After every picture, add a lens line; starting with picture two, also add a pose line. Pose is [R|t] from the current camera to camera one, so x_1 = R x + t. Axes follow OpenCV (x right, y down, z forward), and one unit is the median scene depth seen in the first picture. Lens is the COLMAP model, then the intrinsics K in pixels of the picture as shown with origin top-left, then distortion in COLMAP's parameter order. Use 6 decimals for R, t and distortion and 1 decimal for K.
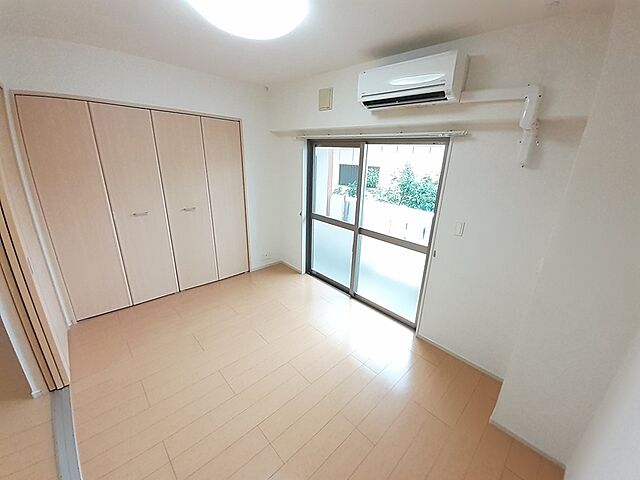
lens RADIAL K [[256.2, 0, 332.9], [0, 256.2, 240.6], [0, 0, 1]] dist [-0.000428, -0.000087]
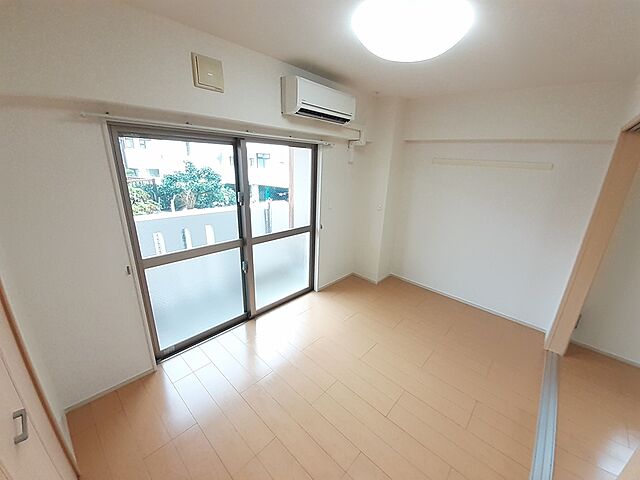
lens RADIAL K [[256.2, 0, 332.9], [0, 256.2, 240.6], [0, 0, 1]] dist [-0.000428, -0.000087]
pose [[-0.064473, -0.350725, 0.934256, -0.860888], [0.262656, 0.897230, 0.354951, -0.329774], [-0.962733, 0.268273, 0.034273, 0.821460]]
